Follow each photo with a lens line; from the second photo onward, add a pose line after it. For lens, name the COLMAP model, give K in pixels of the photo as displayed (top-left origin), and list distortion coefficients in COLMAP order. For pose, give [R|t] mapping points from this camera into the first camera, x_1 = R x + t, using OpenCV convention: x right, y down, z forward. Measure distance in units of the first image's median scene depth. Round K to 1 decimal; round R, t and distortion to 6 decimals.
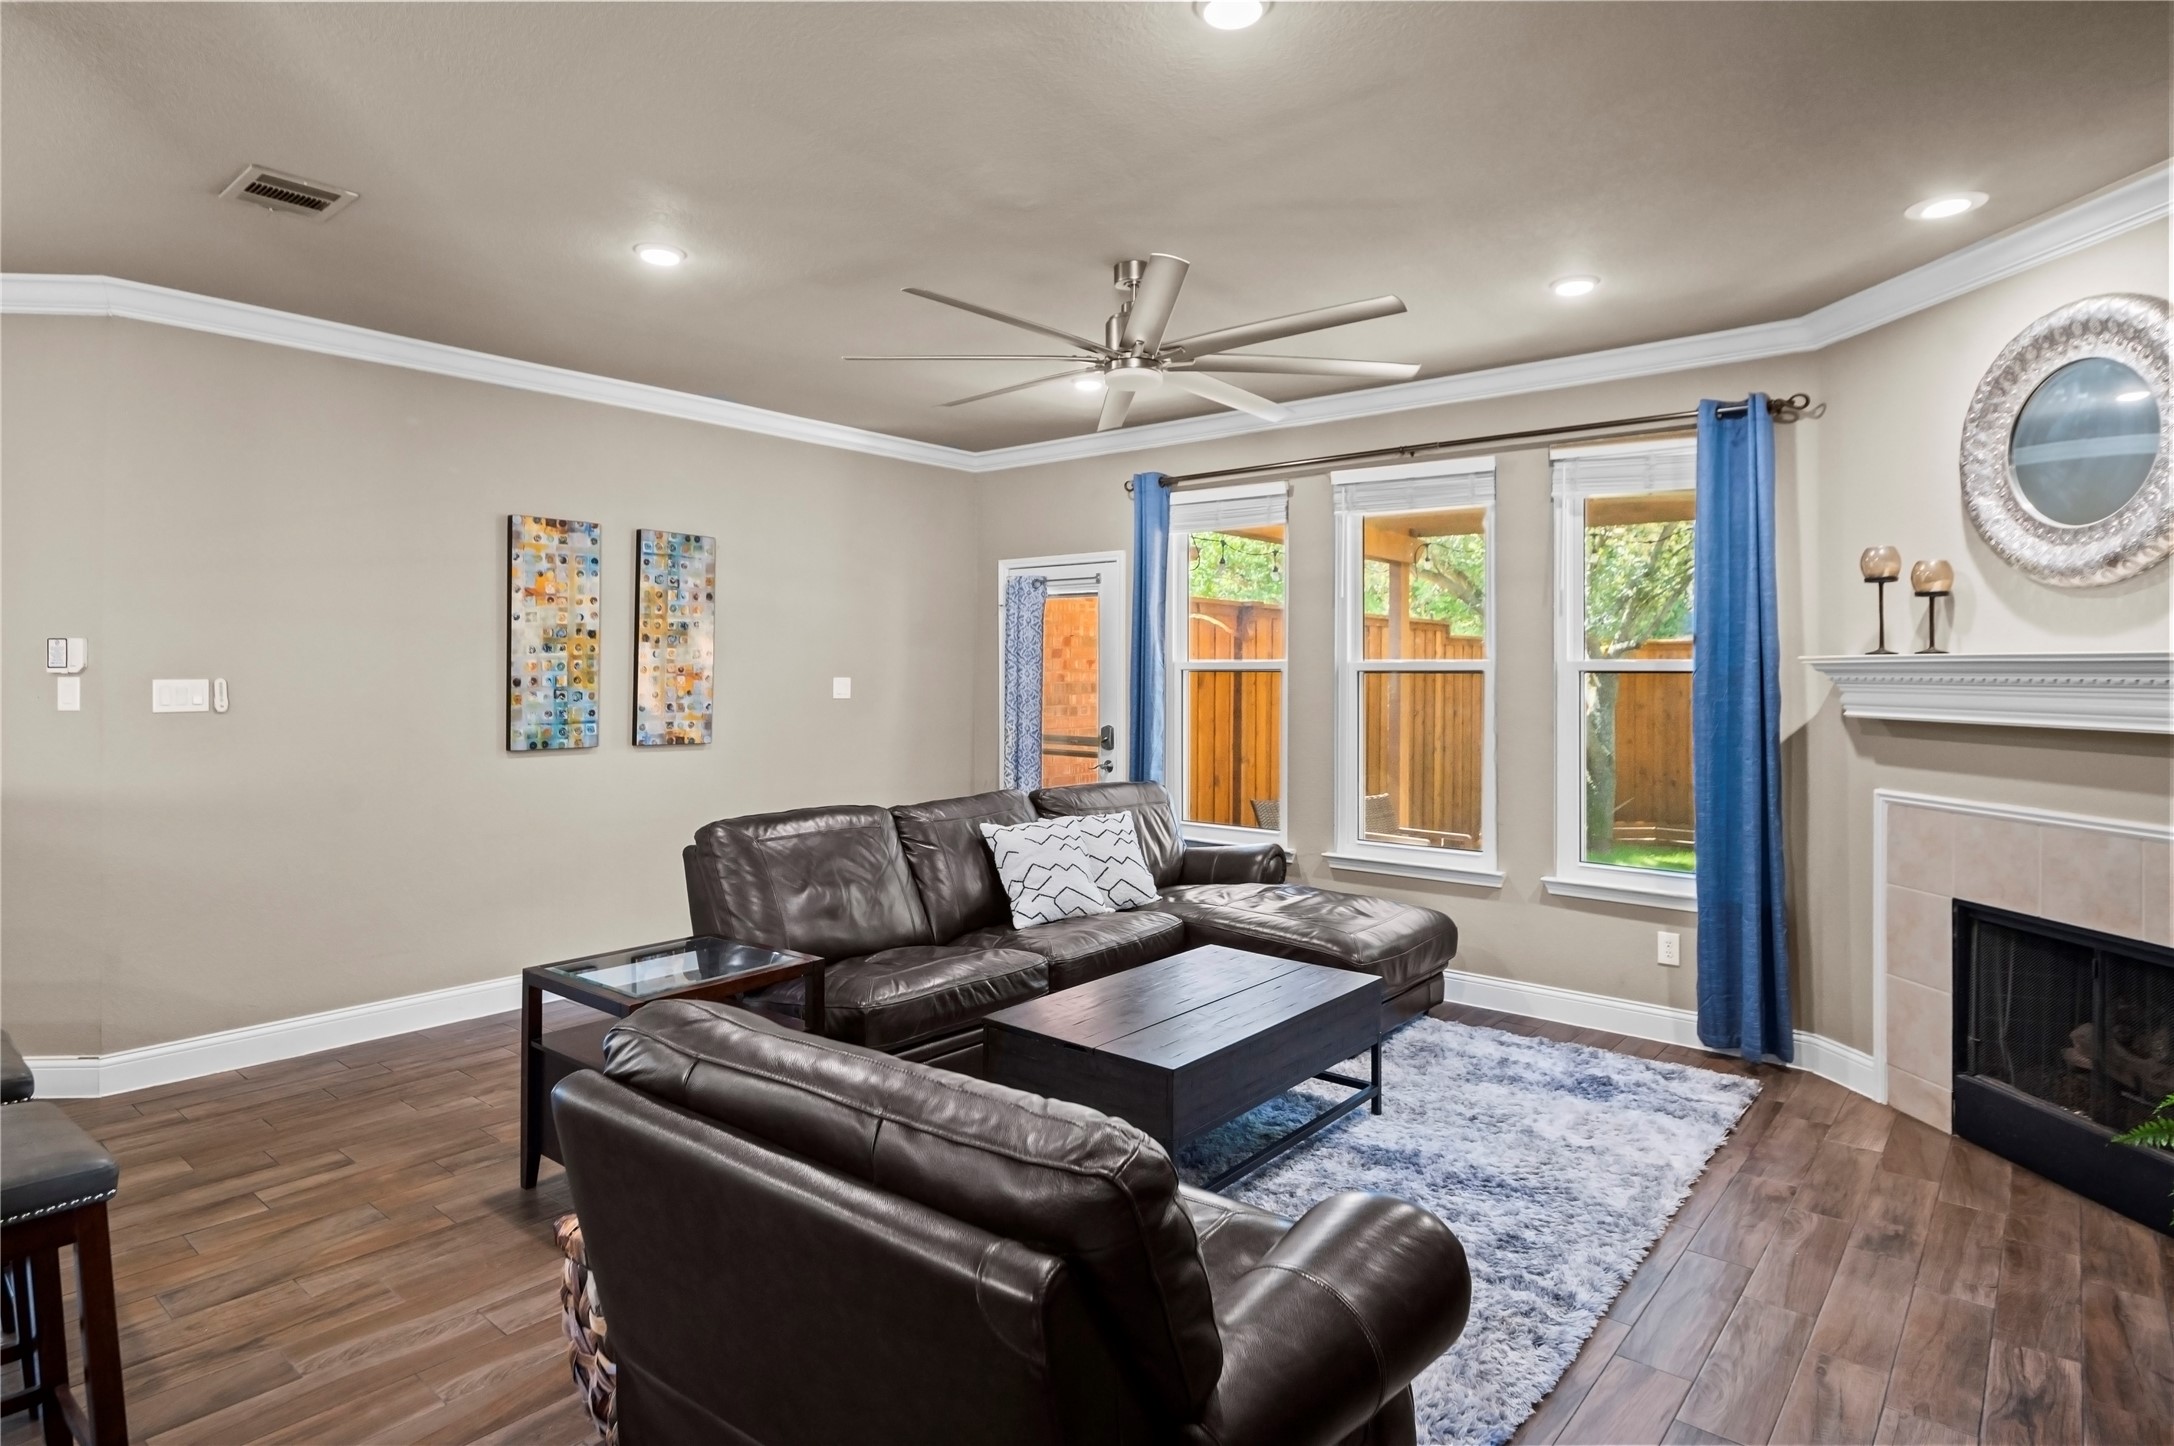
lens RADIAL K [[1205.5, 0, 1051.0], [0, 1205.5, 659.1], [0, 0, 1]] dist [0.011501, -0.010698]
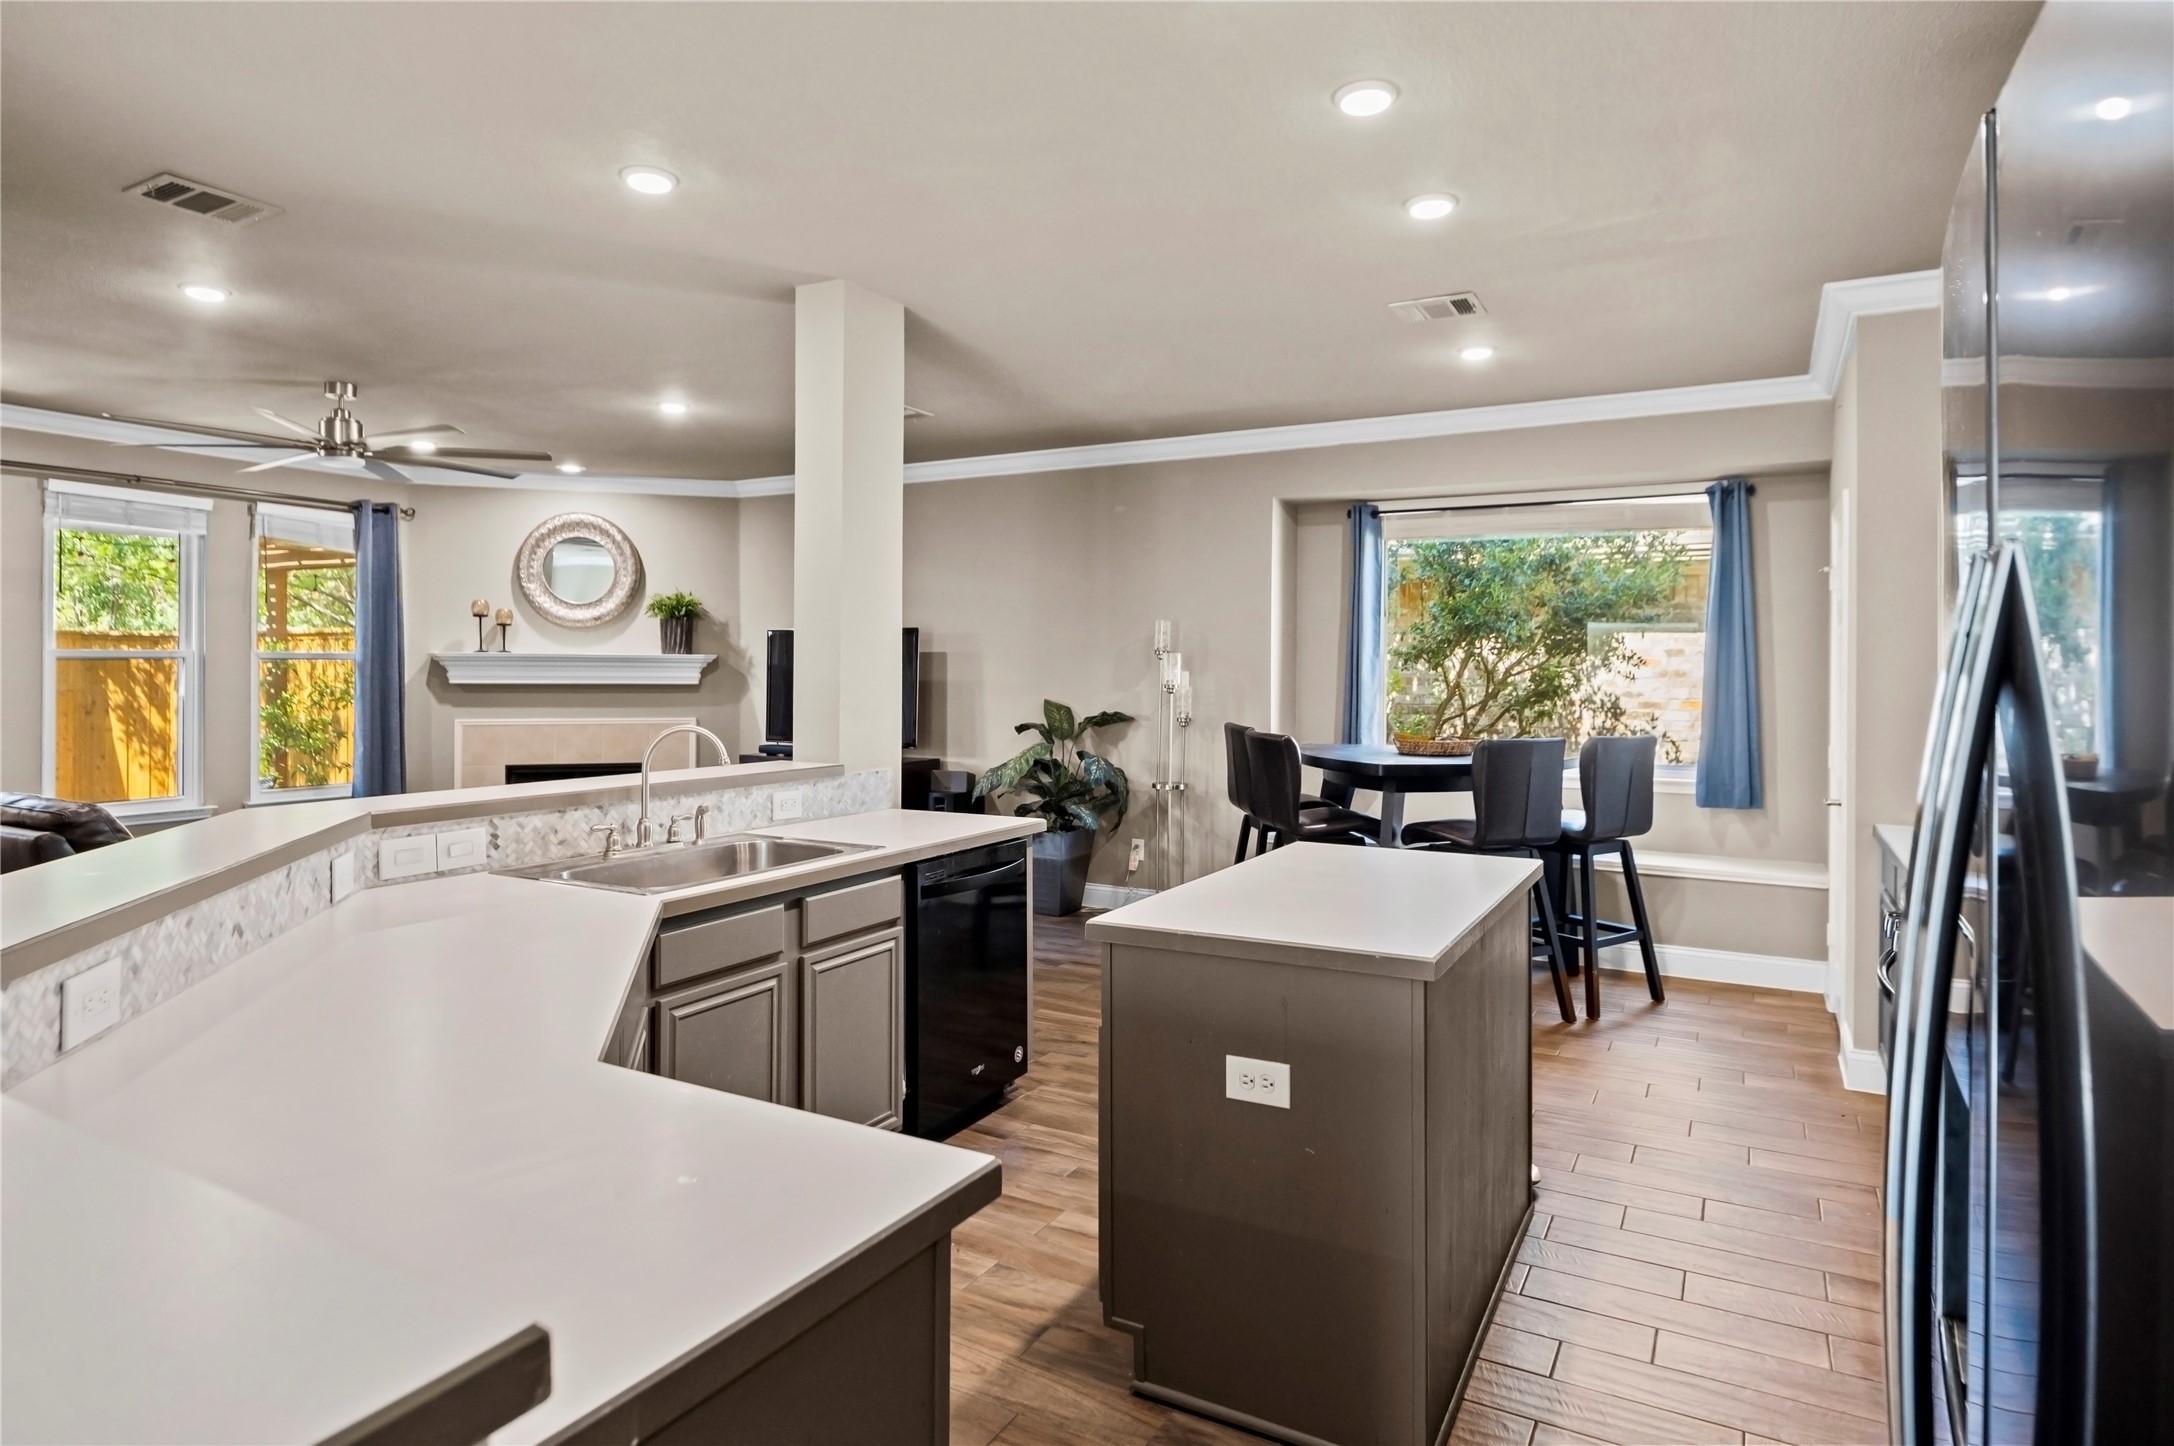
lens RADIAL K [[1205.5, 0, 1086.5], [0, 1205.5, 681.1], [0, 0, 1]] dist [0.011501, -0.010698]
pose [[-0.206839, -0.014254, 0.978271, -1.169756], [-0.016415, 0.999804, 0.011097, 0.004024], [-0.978237, -0.013763, -0.207033, 0.316974]]
